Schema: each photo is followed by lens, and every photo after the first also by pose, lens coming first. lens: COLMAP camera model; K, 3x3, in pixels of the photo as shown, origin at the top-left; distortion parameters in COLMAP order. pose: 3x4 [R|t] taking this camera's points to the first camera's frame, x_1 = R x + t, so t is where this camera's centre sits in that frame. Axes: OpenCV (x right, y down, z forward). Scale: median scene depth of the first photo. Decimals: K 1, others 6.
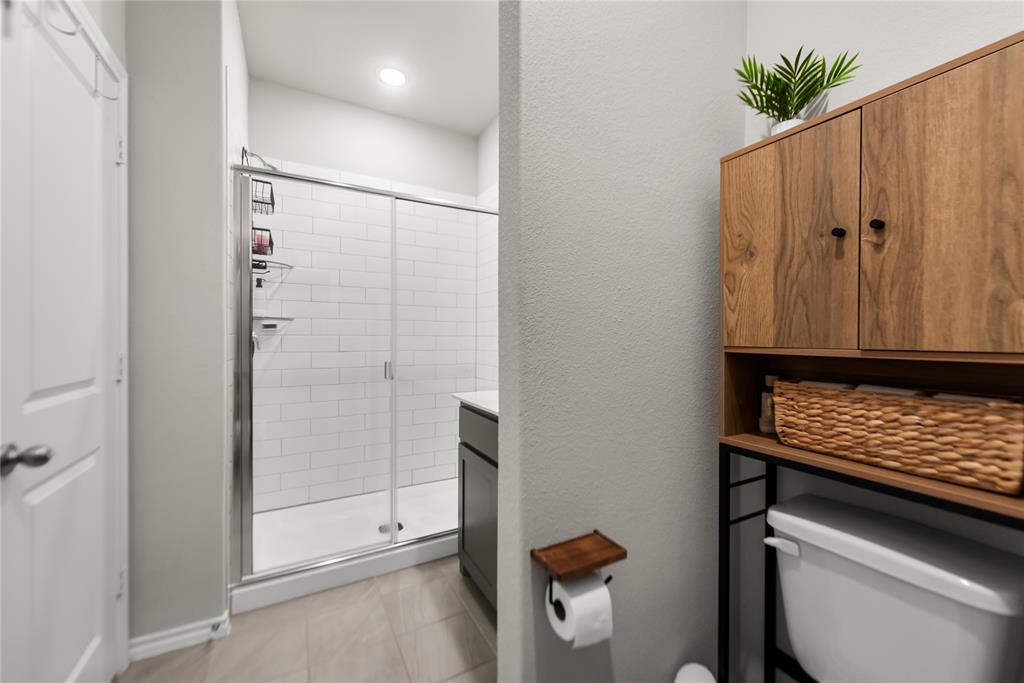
lens RADIAL K [[404.2, 0, 514.4], [0, 404.2, 341.4], [0, 0, 1]] dist [0.002068, -0.000062]
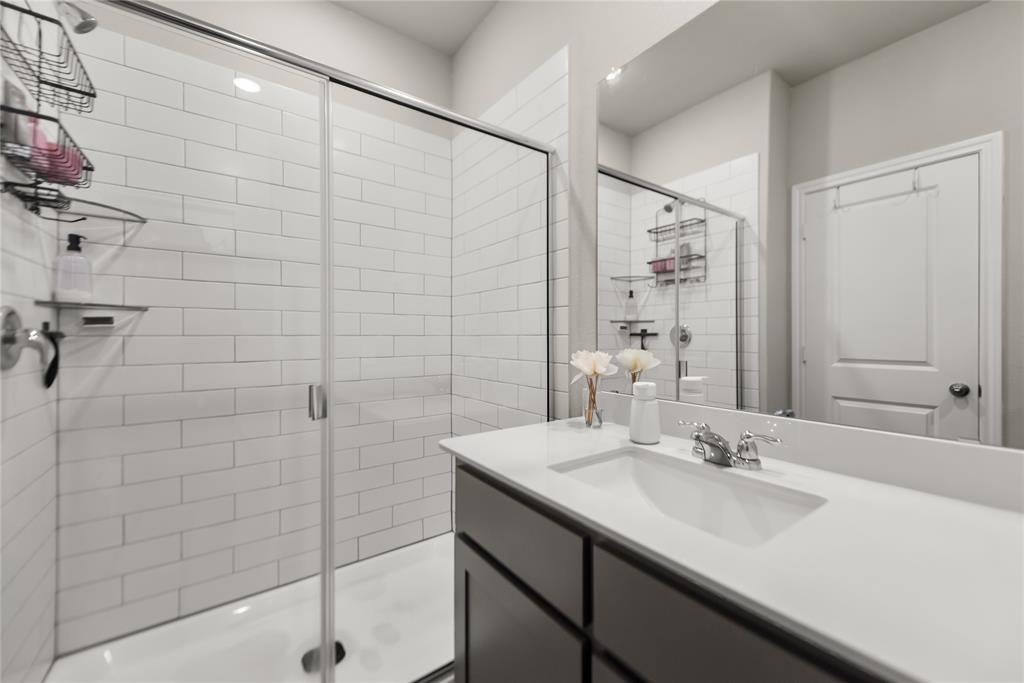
lens RADIAL K [[404.2, 0, 510.7], [0, 404.2, 334.6], [0, 0, 1]] dist [0.002068, -0.000062]
pose [[0.990477, -0.005367, 0.137571, -0.104562], [0.006139, 0.999968, -0.005192, -0.010768], [-0.137539, 0.005987, 0.990478, 0.347156]]
